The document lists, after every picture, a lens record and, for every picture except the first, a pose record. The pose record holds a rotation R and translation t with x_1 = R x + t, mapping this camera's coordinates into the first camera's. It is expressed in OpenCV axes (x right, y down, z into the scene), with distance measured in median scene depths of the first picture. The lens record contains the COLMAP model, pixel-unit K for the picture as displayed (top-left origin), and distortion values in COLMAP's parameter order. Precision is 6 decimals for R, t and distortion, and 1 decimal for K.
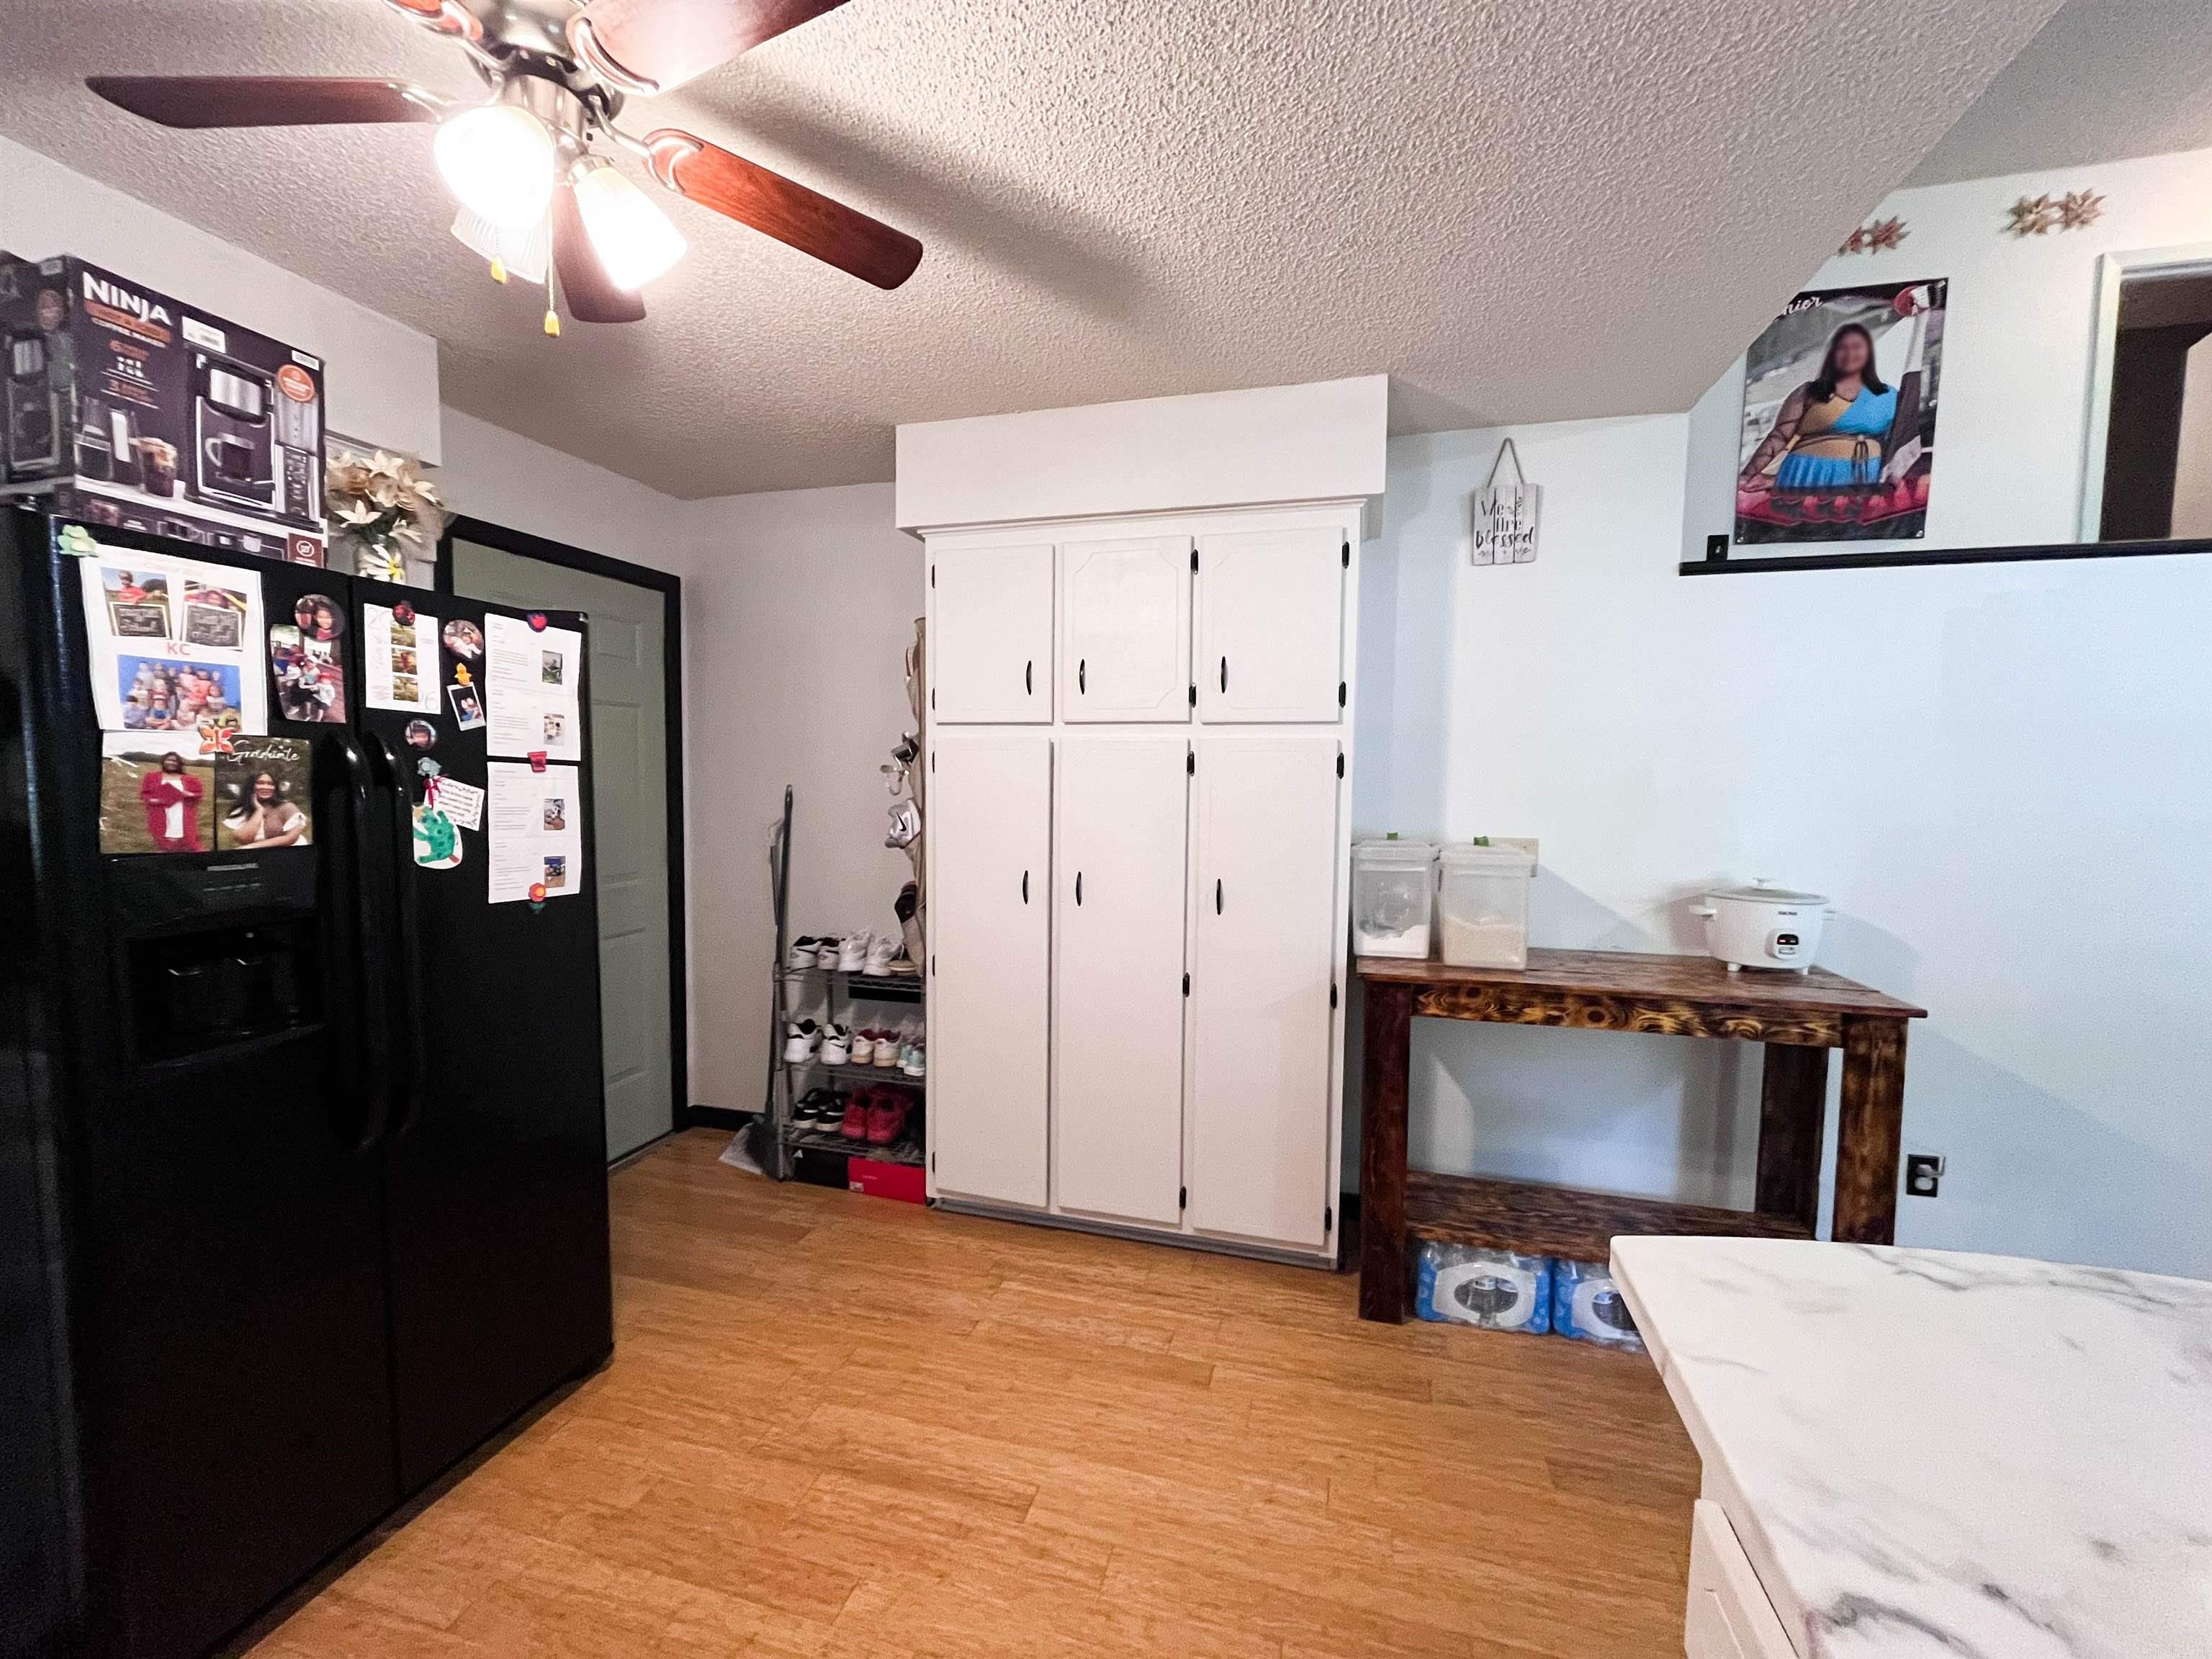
lens RADIAL K [[891.2, 0, 1101.5], [0, 891.2, 829.5], [0, 0, 1]] dist [-0.002727, 0.000339]
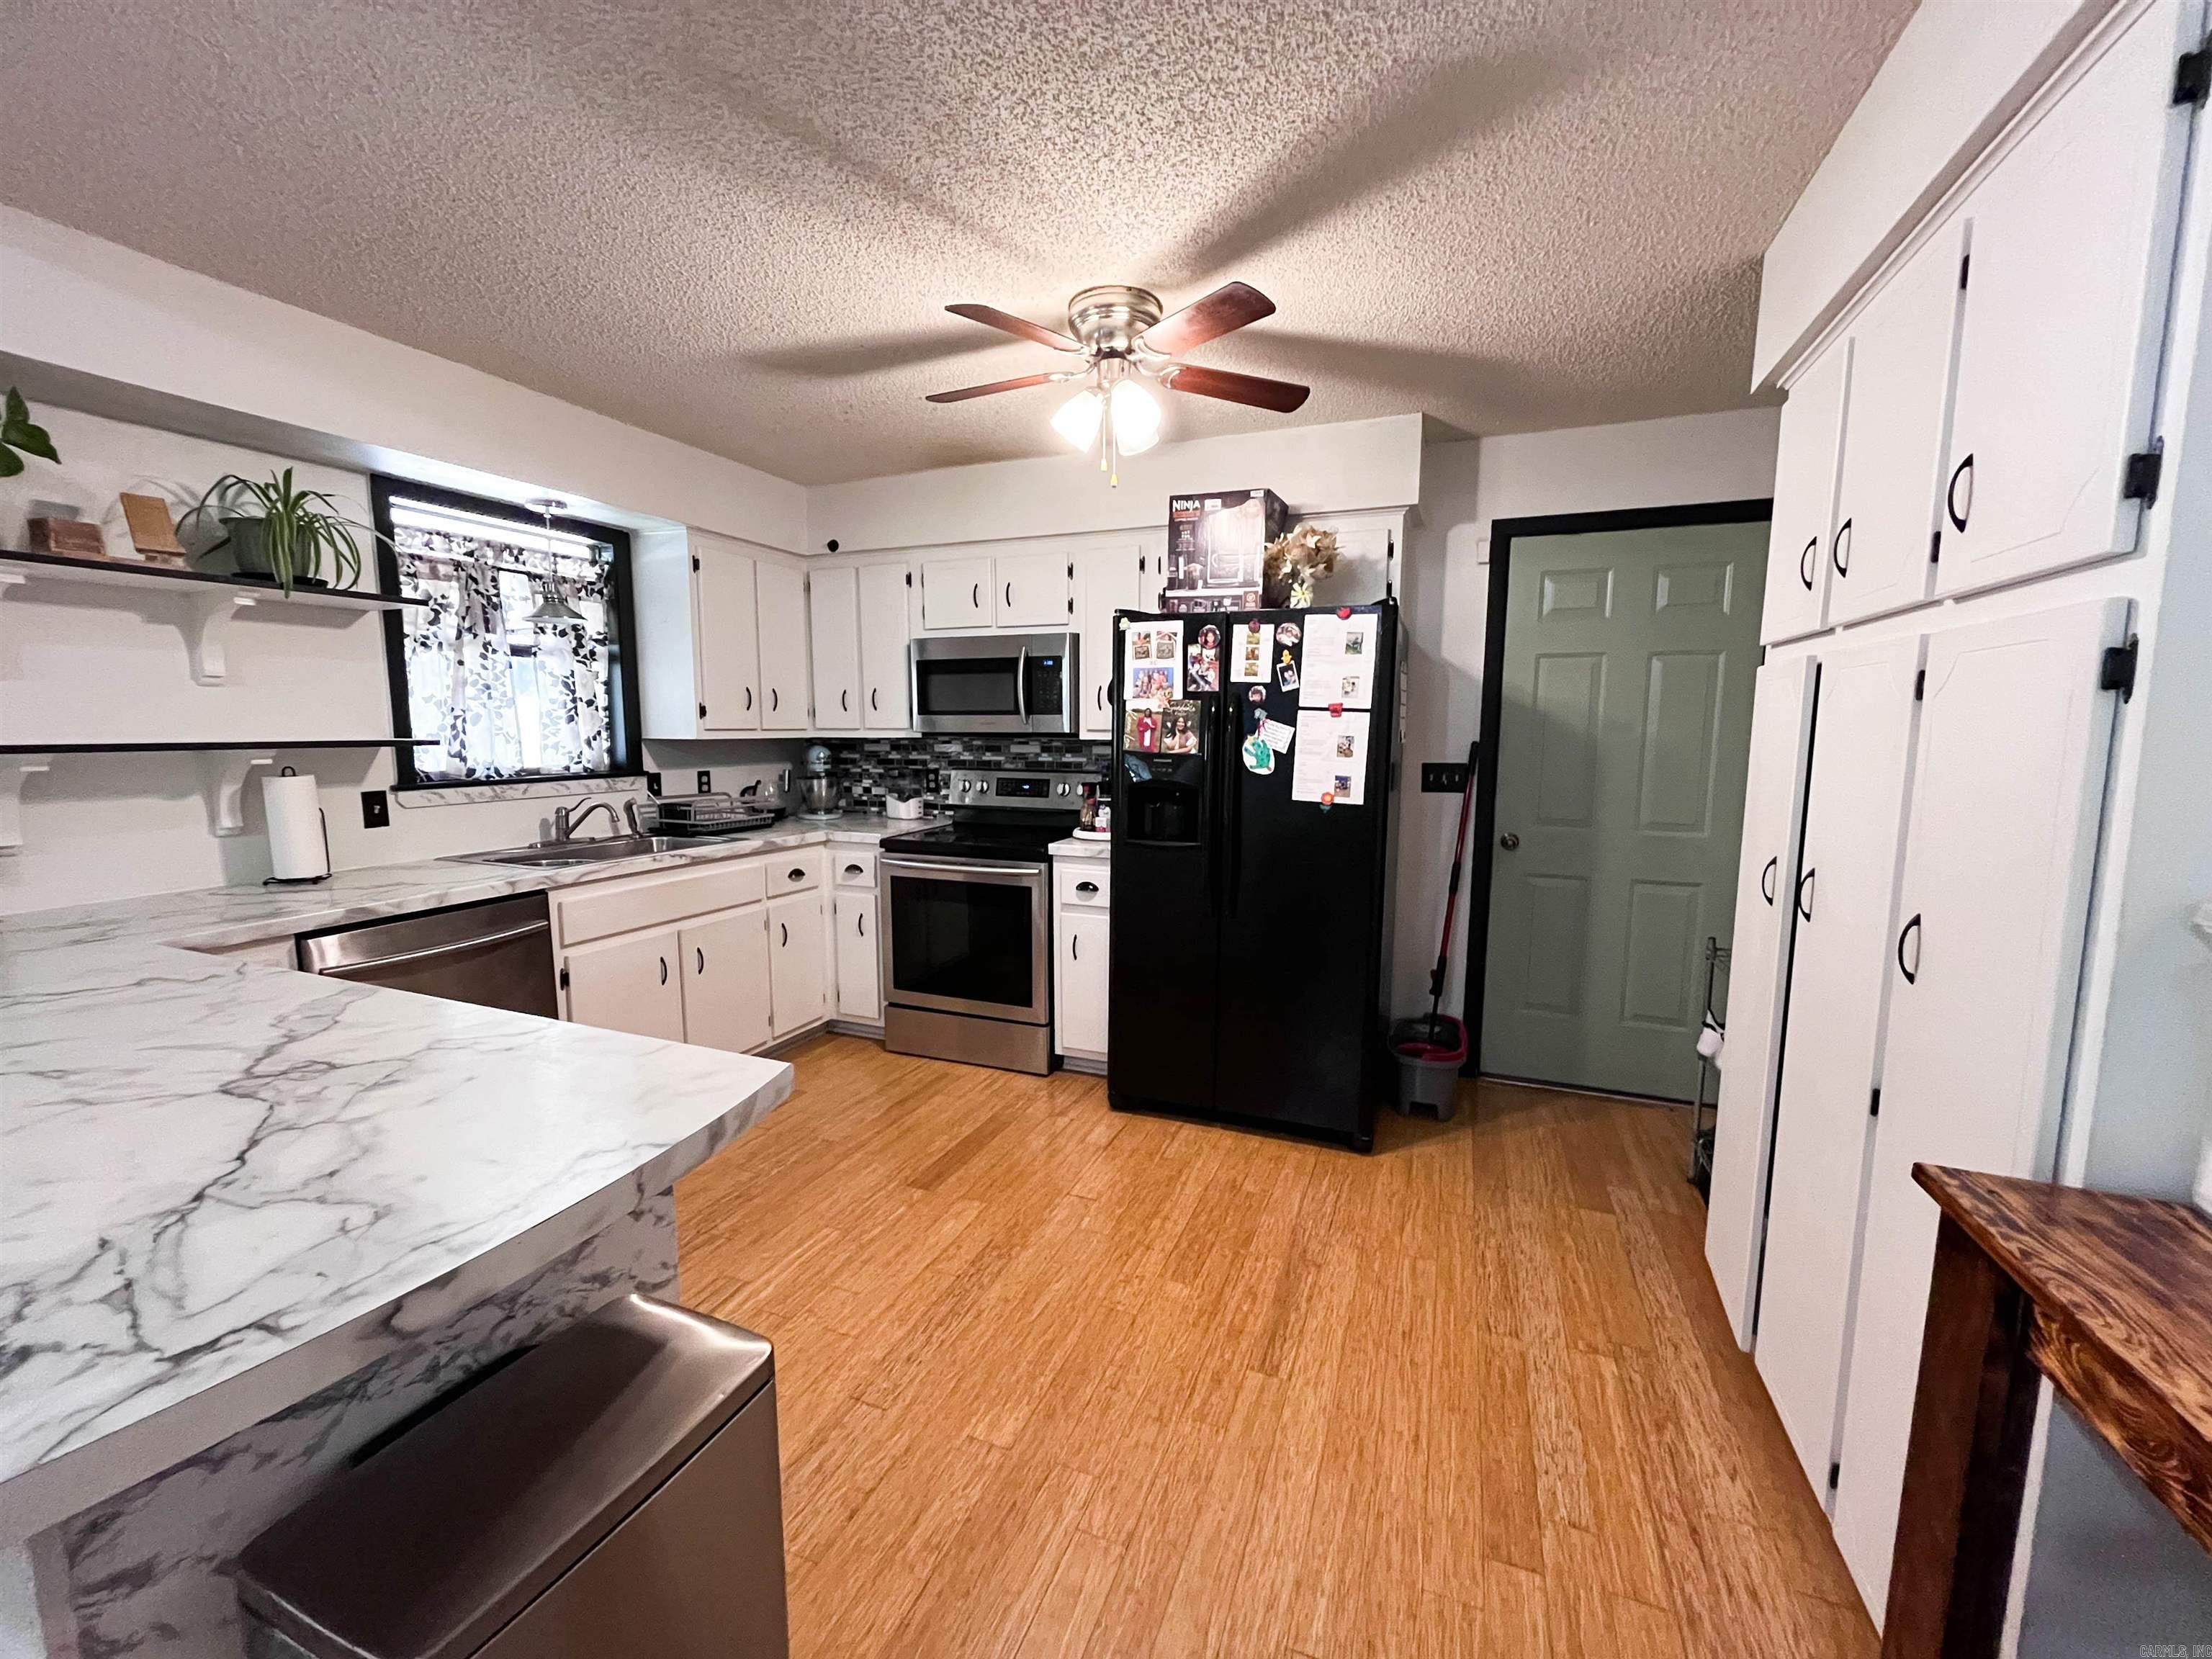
lens RADIAL K [[891.2, 0, 1101.5], [0, 891.2, 829.5], [0, 0, 1]] dist [-0.002727, 0.000339]
pose [[-0.108801, 0.106266, -0.988367, 0.963192], [-0.070164, 0.990969, 0.114269, -0.023136], [0.991584, 0.081781, -0.100363, 0.853132]]
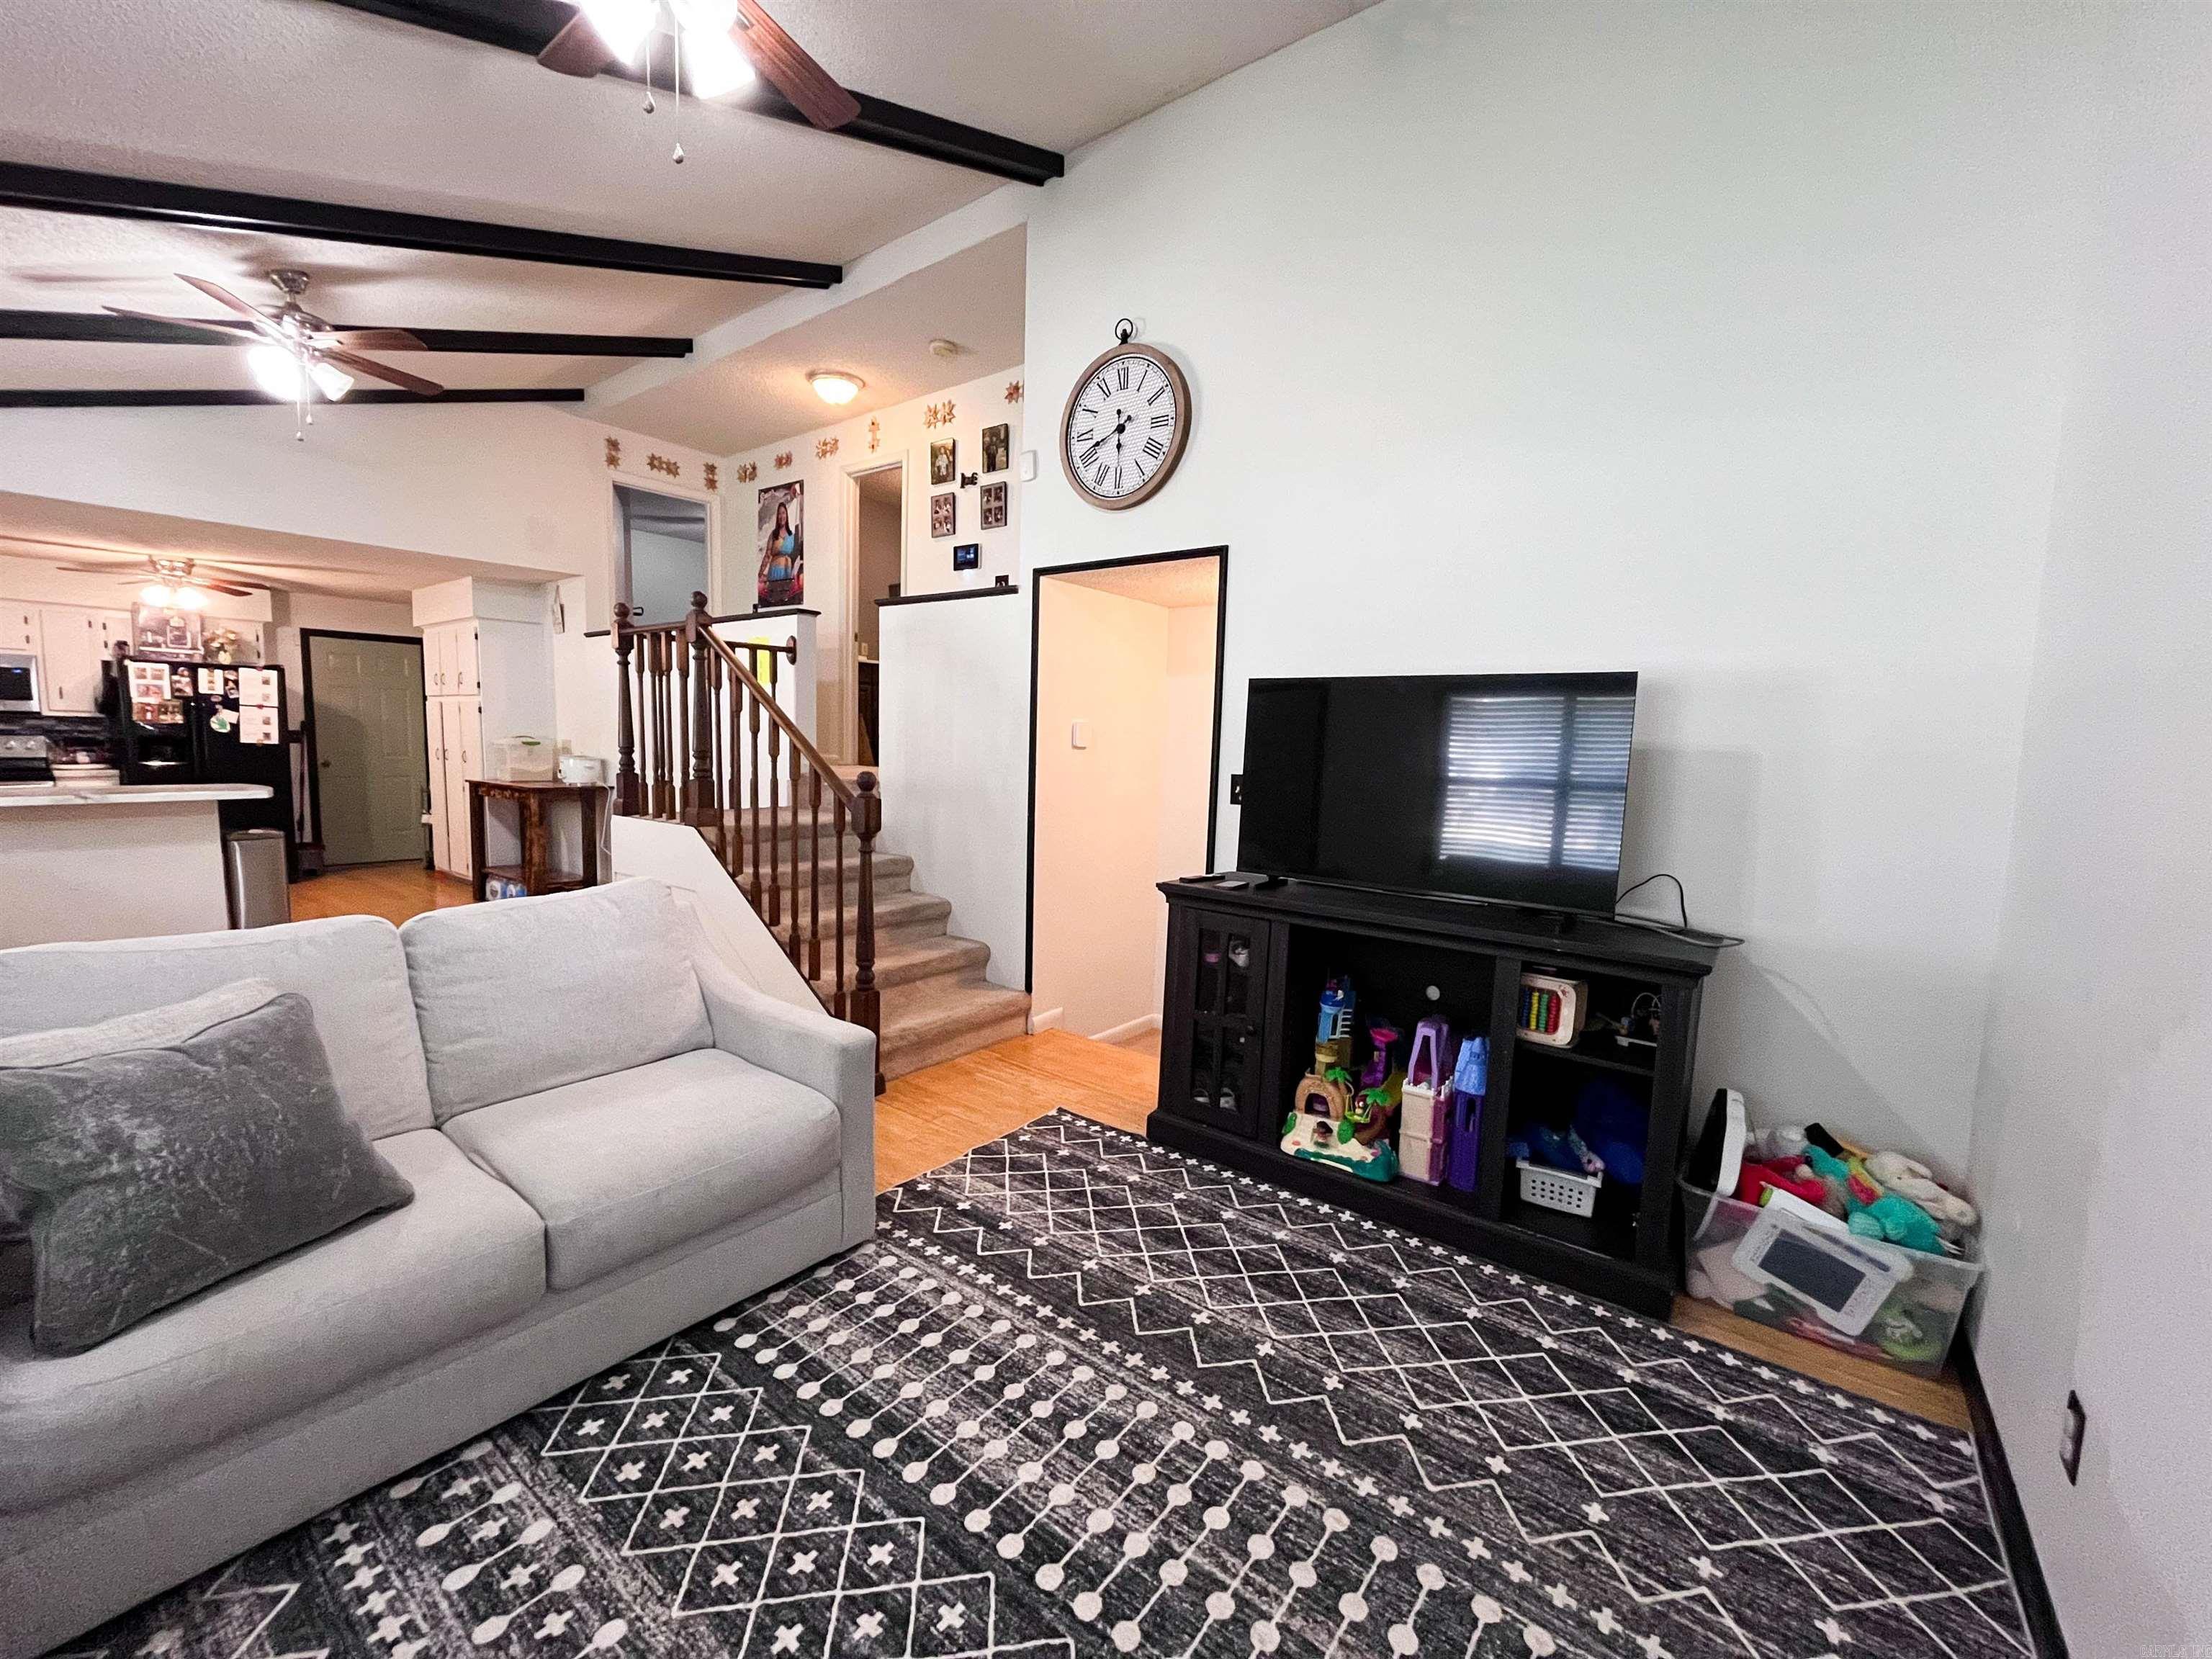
lens RADIAL K [[902.0, 0, 1106.0], [0, 902.0, 829.5], [0, 0, 1]] dist [-0.002799, -0.000209]
pose [[0.928921, 0.051148, -0.366729, 4.452735], [-0.040775, 0.998520, 0.035982, 0.173379], [0.368027, -0.018471, 0.929632, -1.323437]]
